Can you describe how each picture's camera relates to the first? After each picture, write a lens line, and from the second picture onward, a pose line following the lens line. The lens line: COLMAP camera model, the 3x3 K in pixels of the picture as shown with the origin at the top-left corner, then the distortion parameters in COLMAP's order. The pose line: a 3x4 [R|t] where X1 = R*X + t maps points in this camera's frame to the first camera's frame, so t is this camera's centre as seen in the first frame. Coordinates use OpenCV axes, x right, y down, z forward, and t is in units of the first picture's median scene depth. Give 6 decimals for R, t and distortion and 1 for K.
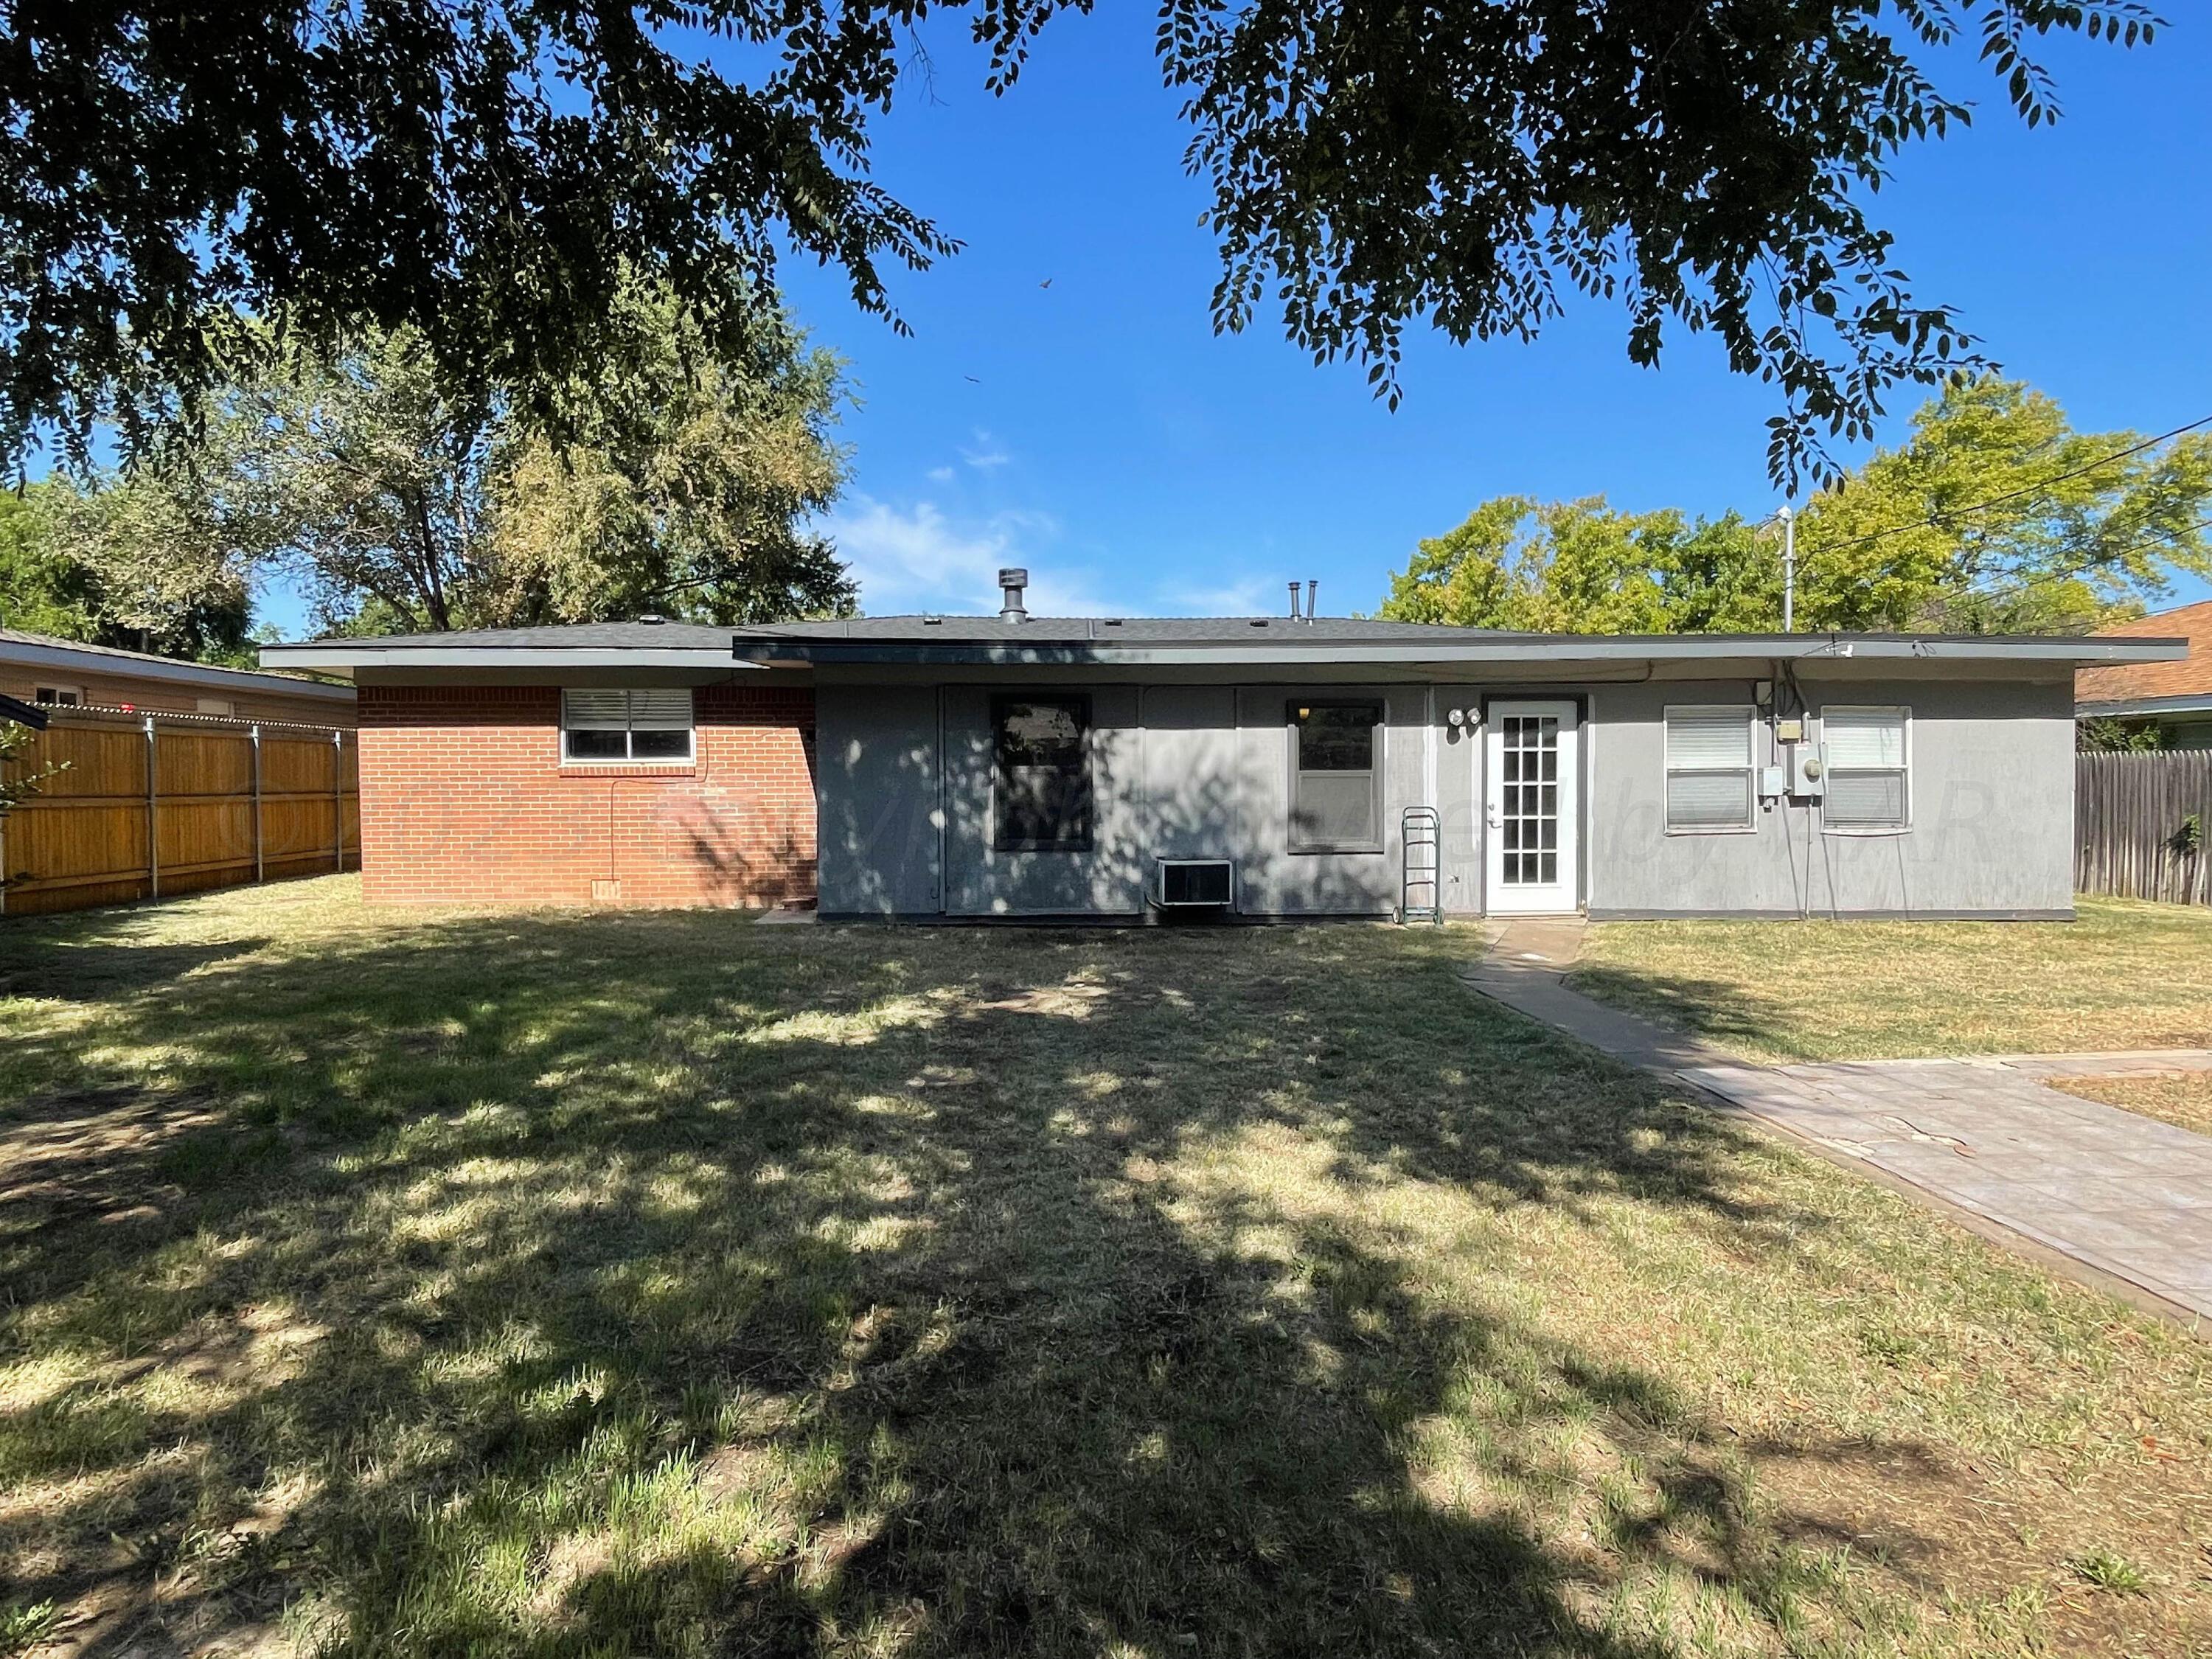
lens RADIAL K [[1273.7, 0, 1102.6], [0, 1273.7, 821.0], [0, 0, 1]] dist [0.003475, 0.001457]
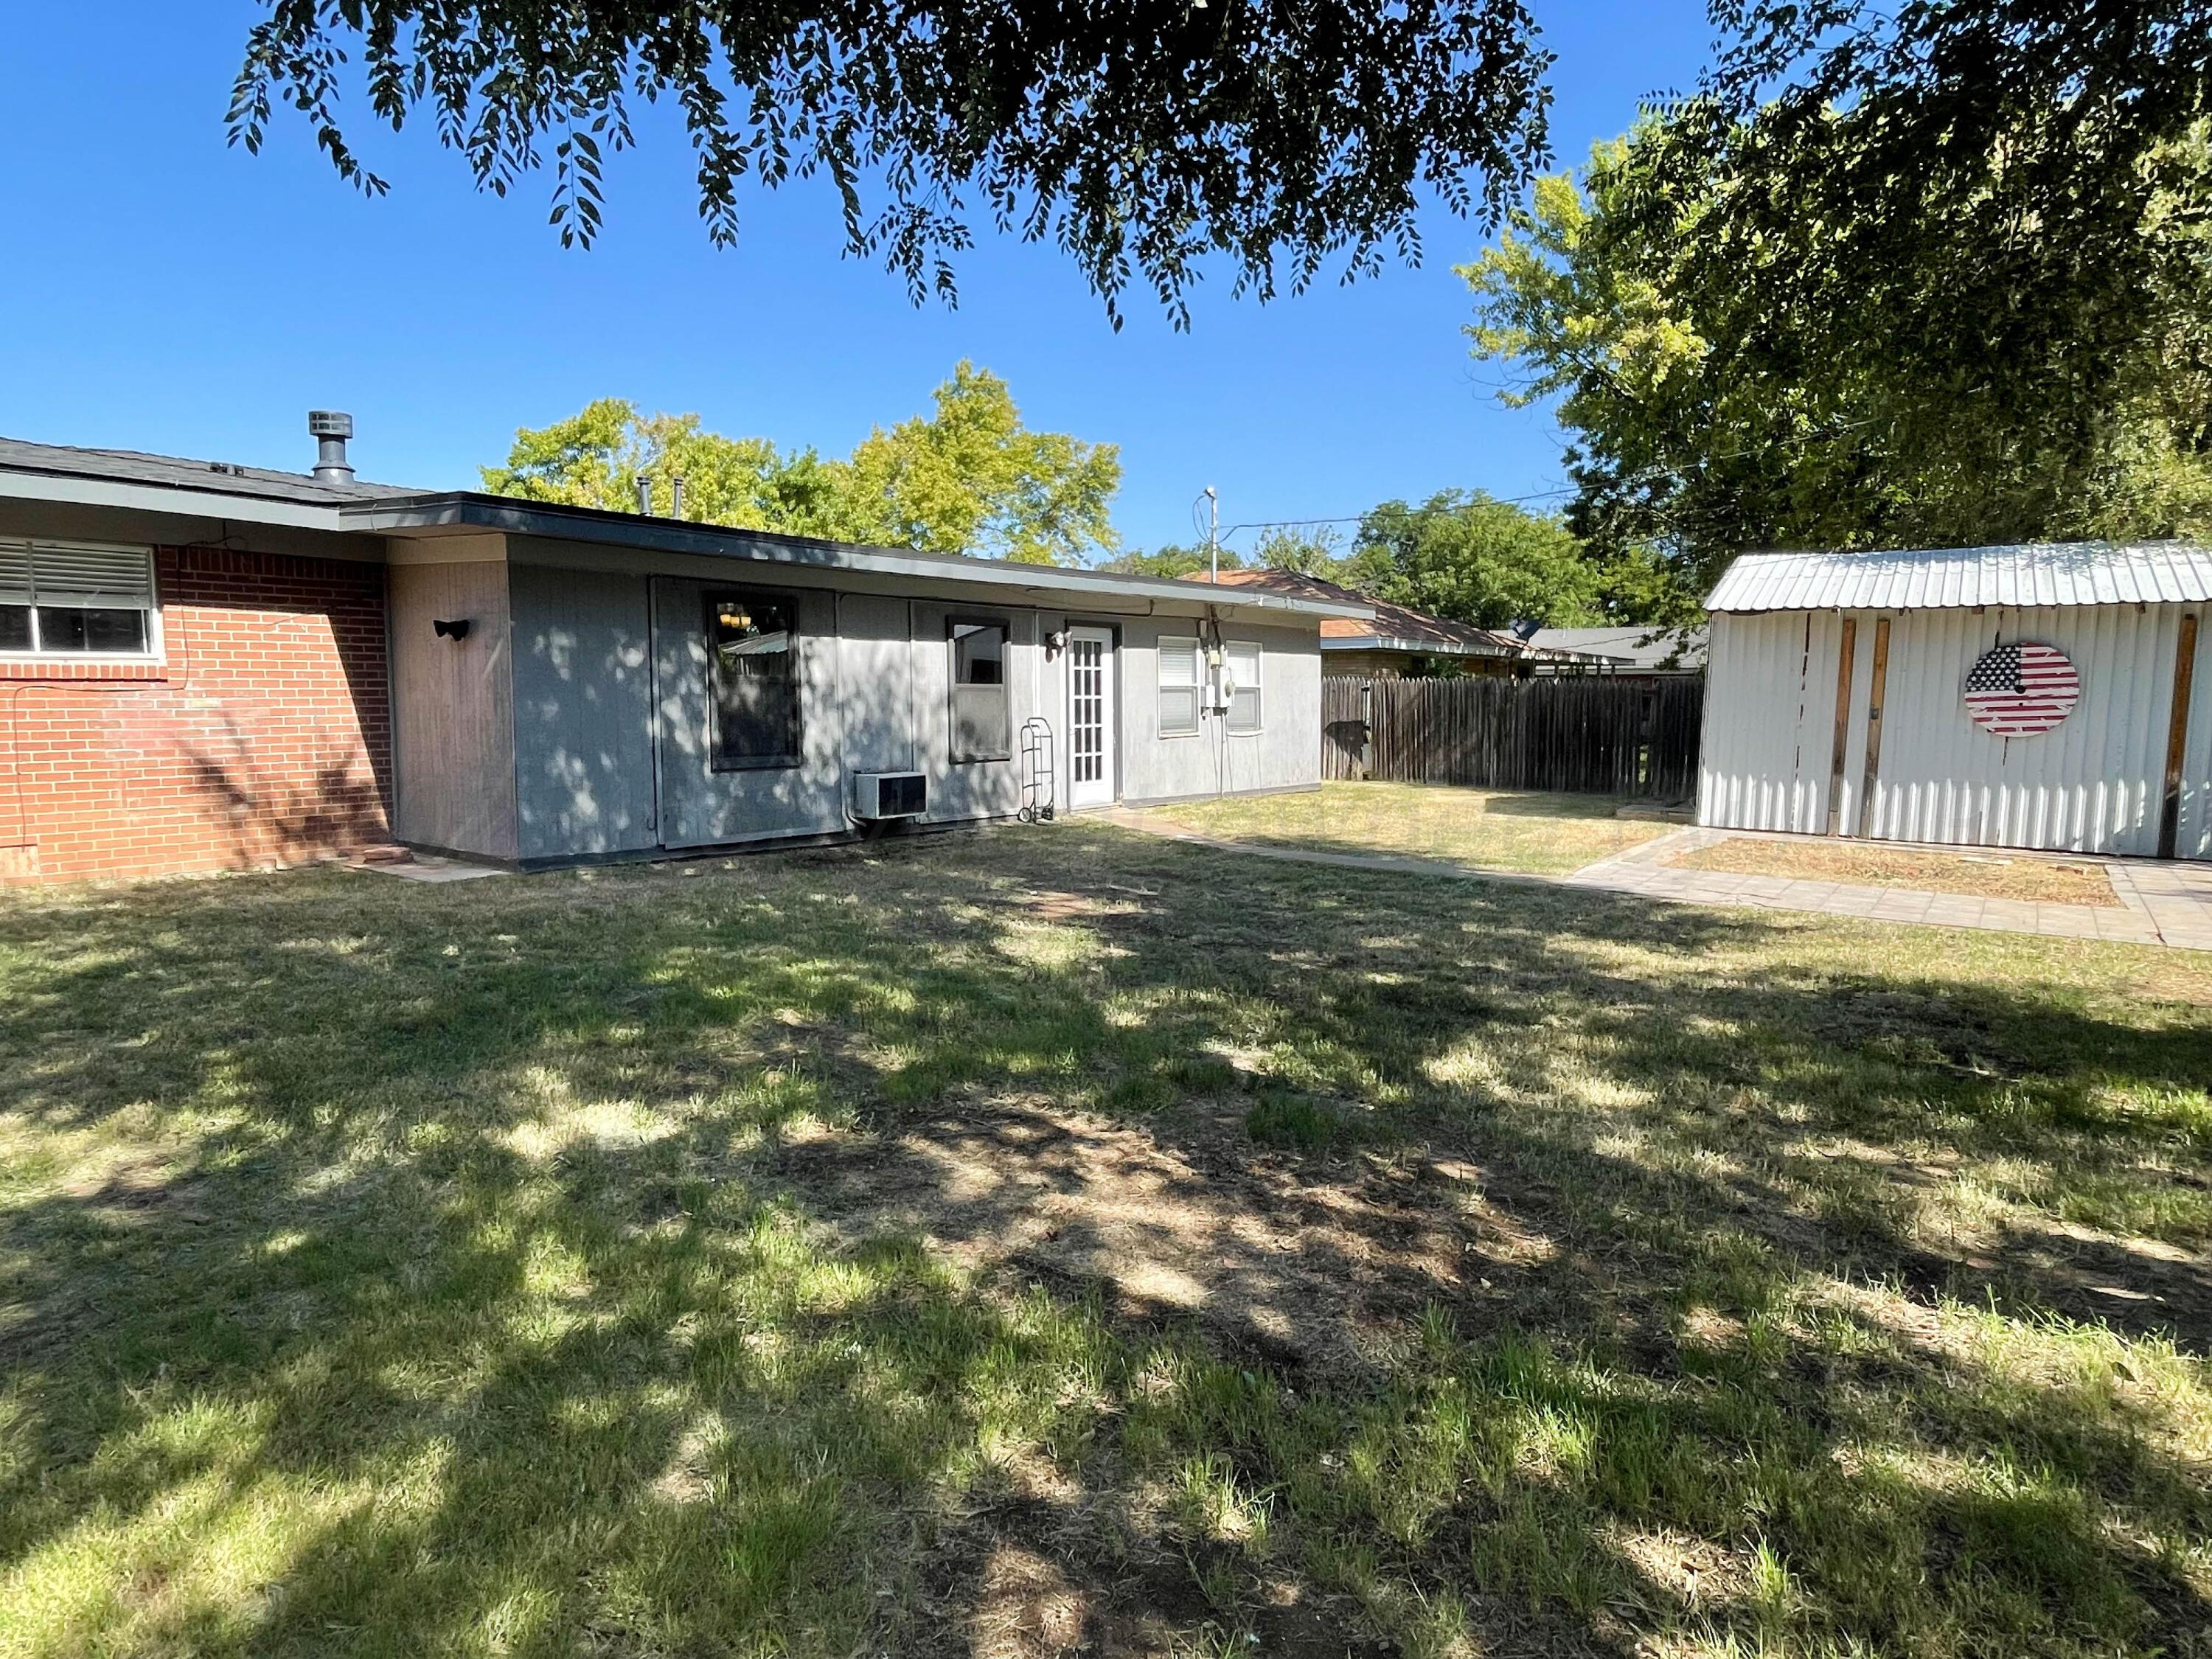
lens RADIAL K [[1273.7, 0, 1099.7], [0, 1273.7, 831.0], [0, 0, 1]] dist [0.003475, 0.001457]
pose [[0.666931, -0.073838, 0.741452, -0.543136], [0.016408, 0.996292, 0.084458, -0.005495], [-0.744938, -0.044162, 0.665670, 0.197973]]
